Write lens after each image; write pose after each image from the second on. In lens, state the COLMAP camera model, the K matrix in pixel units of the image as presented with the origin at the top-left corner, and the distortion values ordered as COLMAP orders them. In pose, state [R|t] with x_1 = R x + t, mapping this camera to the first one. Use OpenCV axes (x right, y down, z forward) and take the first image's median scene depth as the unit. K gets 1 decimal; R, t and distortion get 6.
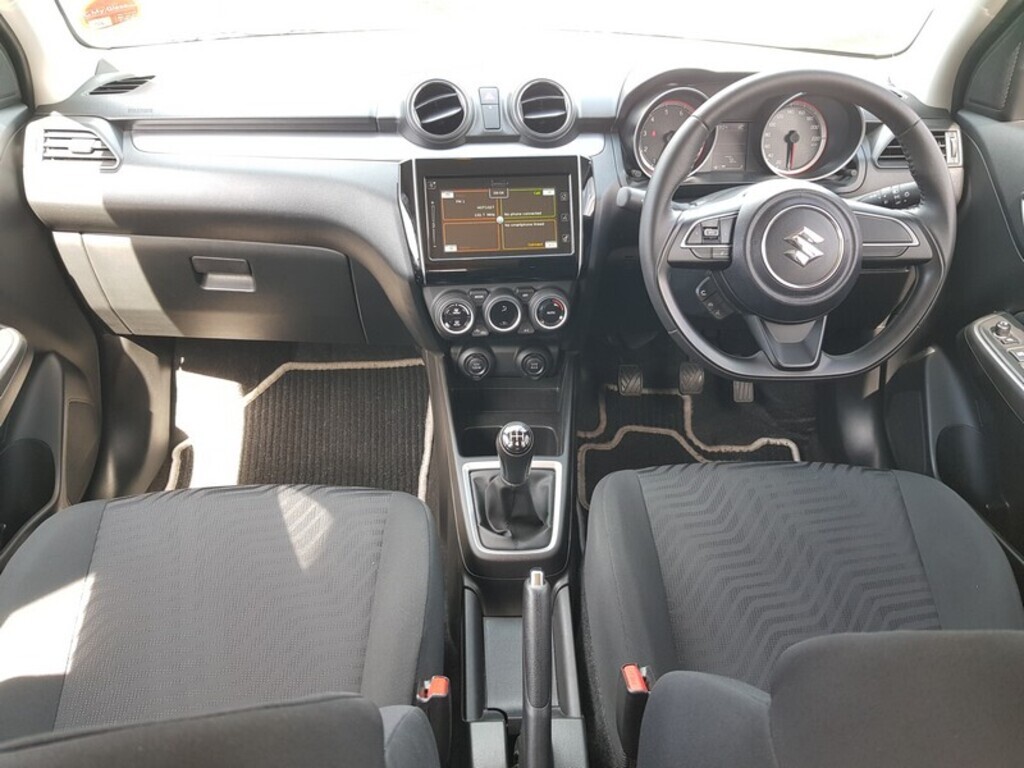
lens RADIAL K [[777.7, 0, 511.9], [0, 777.7, 370.4], [0, 0, 1]] dist [0.088556, -0.157184]
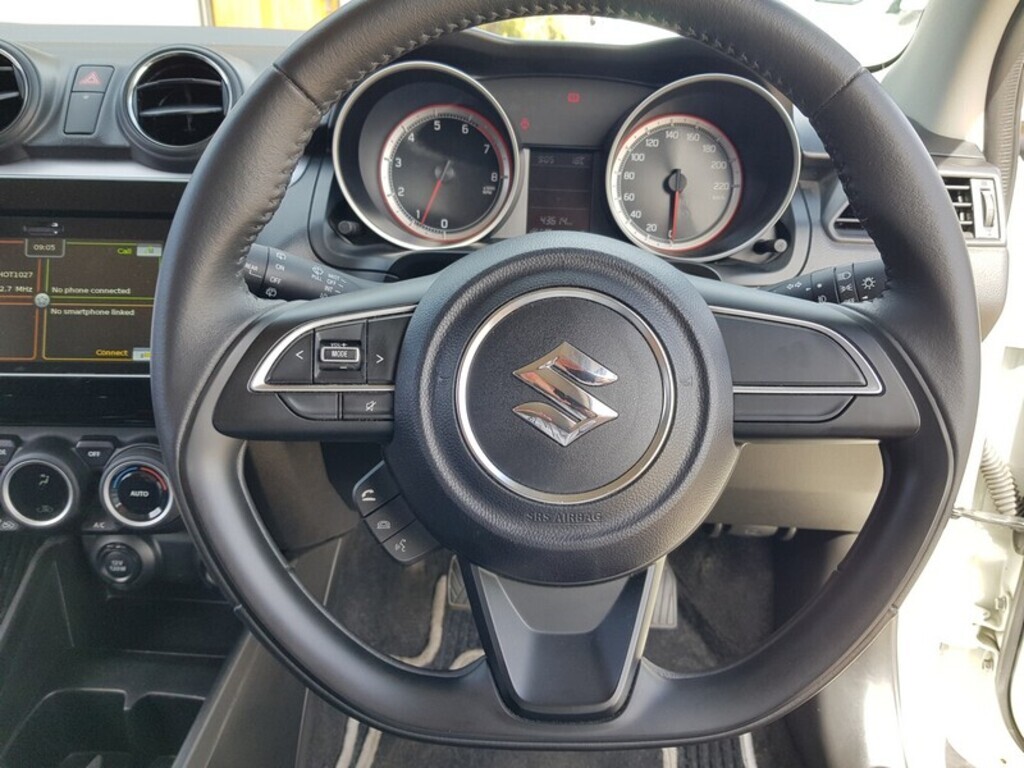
lens RADIAL K [[793.1, 0, 507.8], [0, 793.1, 385.8], [0, 0, 1]] dist [0.095895, -0.196443]
pose [[0.996495, 0.052985, -0.064740, 0.311726], [-0.060608, 0.990665, -0.122105, -0.094681], [0.057666, 0.125600, 0.990404, 0.518632]]
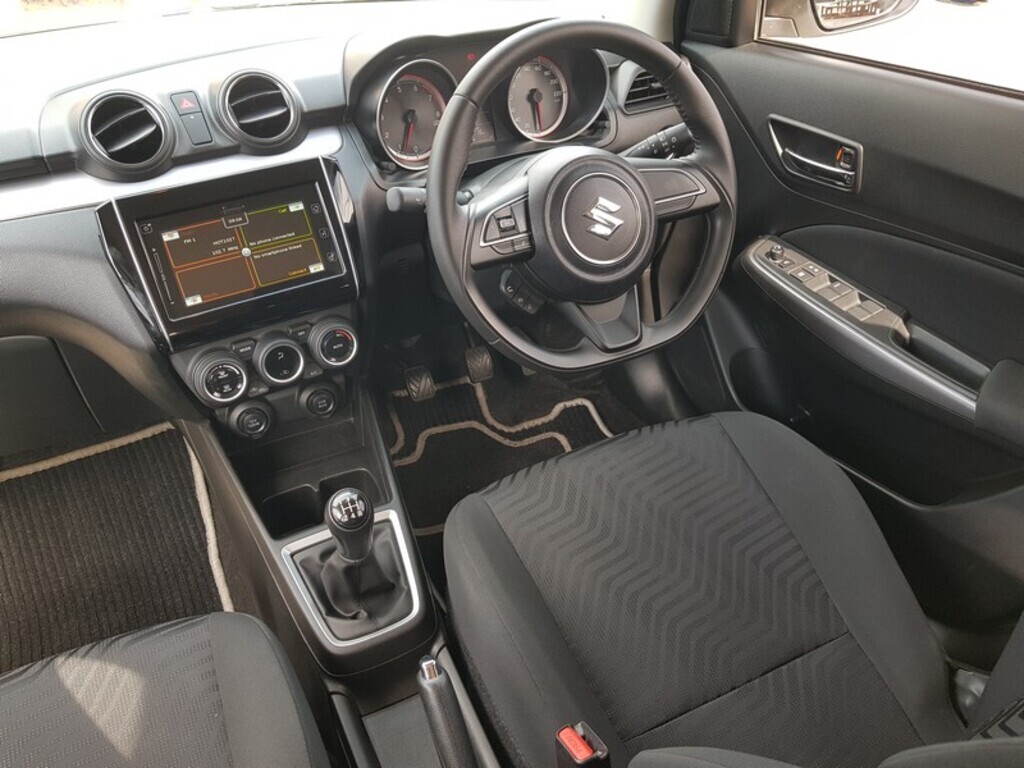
lens RADIAL K [[793.1, 0, 507.8], [0, 793.1, 385.8], [0, 0, 1]] dist [0.095895, -0.196443]
pose [[0.915511, -0.264786, 0.302867, -0.054929], [0.248512, 0.964267, 0.091820, -0.066990], [-0.316357, -0.008796, 0.948599, 0.119475]]
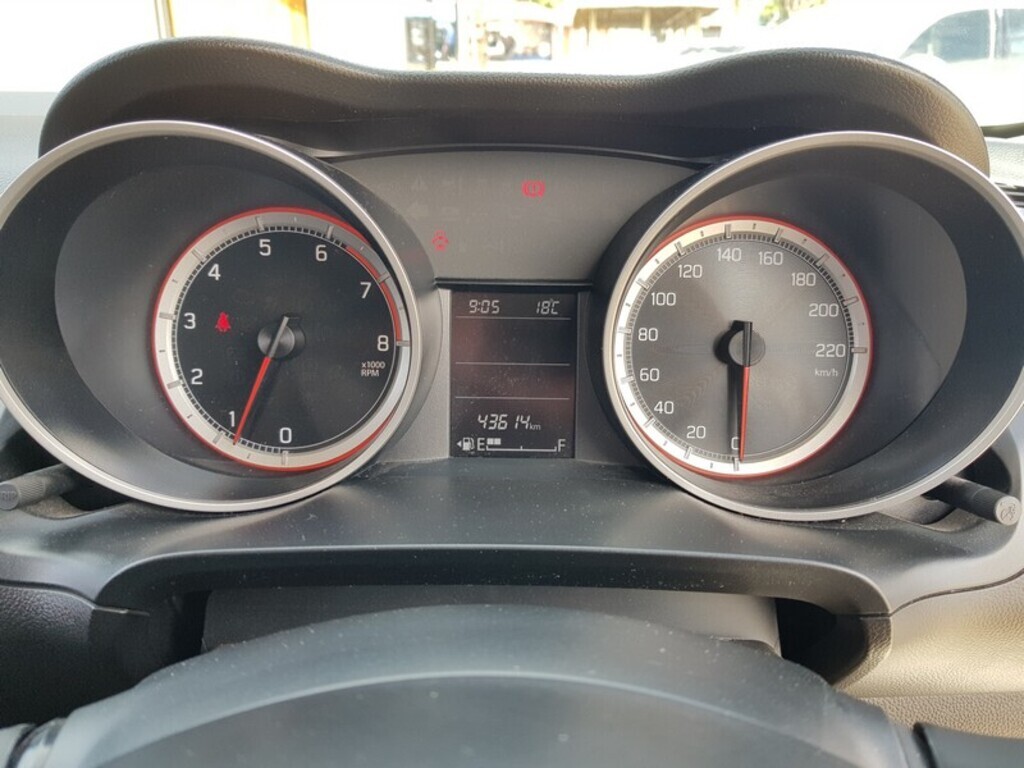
lens RADIAL K [[793.1, 0, 507.8], [0, 793.1, 385.8], [0, 0, 1]] dist [0.095895, -0.196443]
pose [[0.996878, 0.026405, -0.074407, 0.324723], [-0.040829, 0.979030, -0.199582, -0.244828], [0.067576, 0.201997, 0.977052, 0.795775]]
